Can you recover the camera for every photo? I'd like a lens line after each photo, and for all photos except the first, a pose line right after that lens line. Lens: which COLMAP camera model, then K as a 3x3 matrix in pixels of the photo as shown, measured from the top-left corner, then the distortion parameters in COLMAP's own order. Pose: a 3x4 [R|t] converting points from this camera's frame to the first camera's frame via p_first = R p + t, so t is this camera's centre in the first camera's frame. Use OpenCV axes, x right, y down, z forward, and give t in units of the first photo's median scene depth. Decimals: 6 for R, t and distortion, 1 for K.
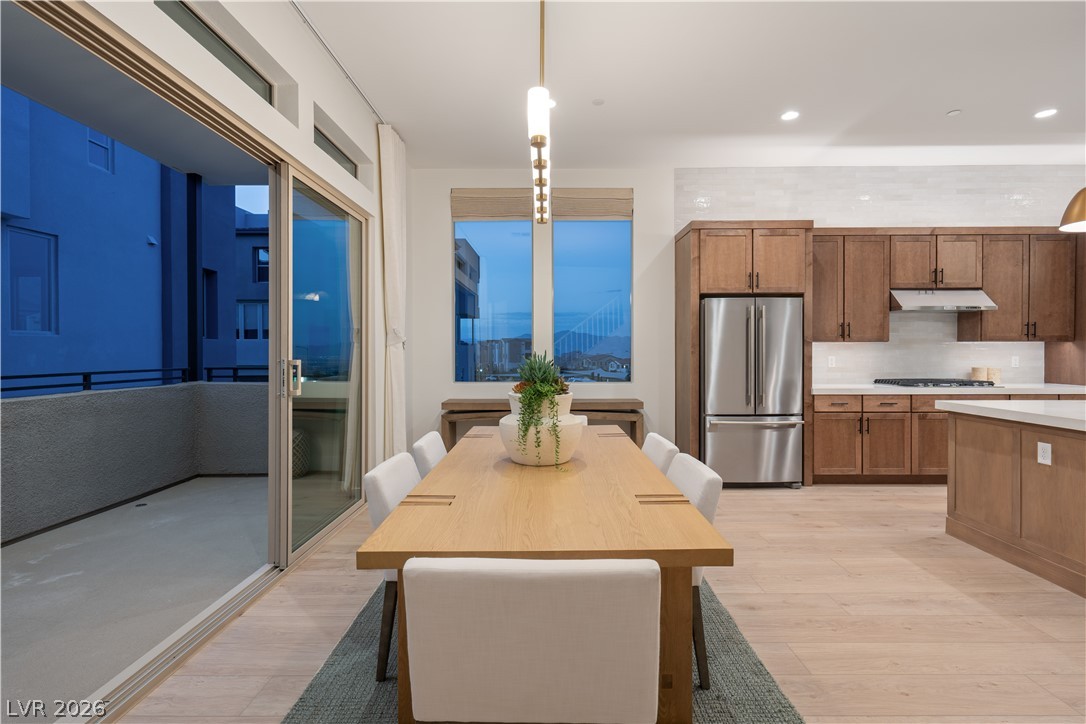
lens RADIAL K [[504.6, 0, 543.0], [0, 504.6, 355.9], [0, 0, 1]] dist [-0.003805, -0.000146]
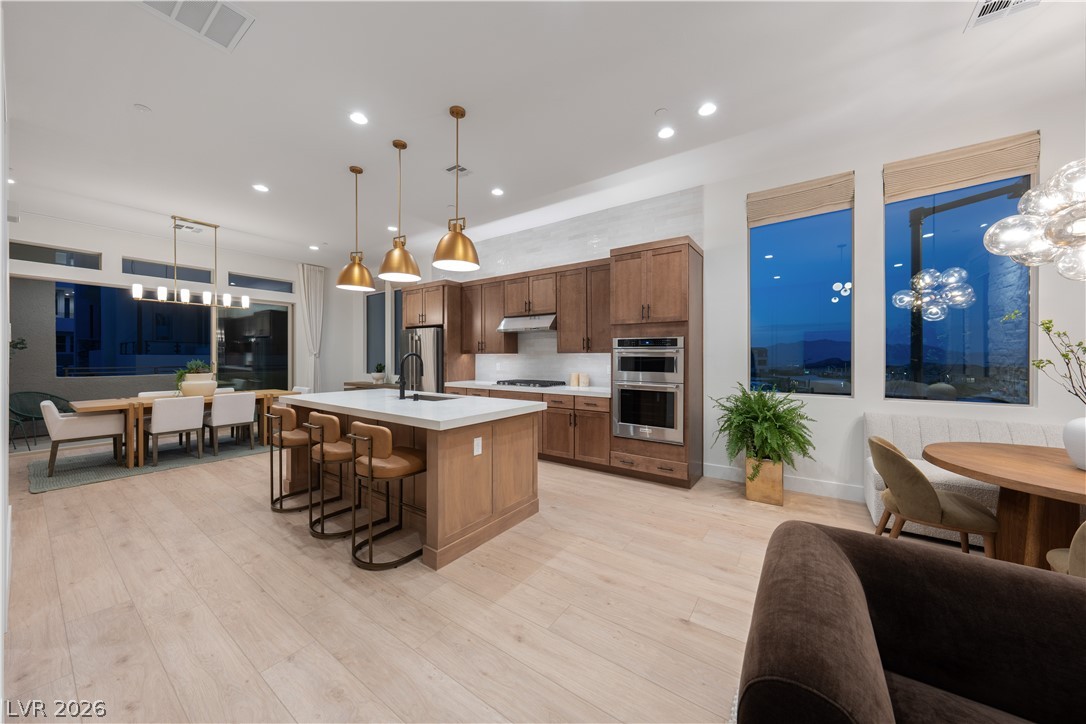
lens RADIAL K [[374.1, 0, 545.0], [0, 374.1, 357.1], [0, 0, 1]] dist [-0.001379, 0.000241]
pose [[0.824414, 0.002571, -0.565982, 1.471828], [-0.008034, 0.999942, -0.007161, -0.011703], [0.565930, 0.010450, 0.824387, 0.183180]]
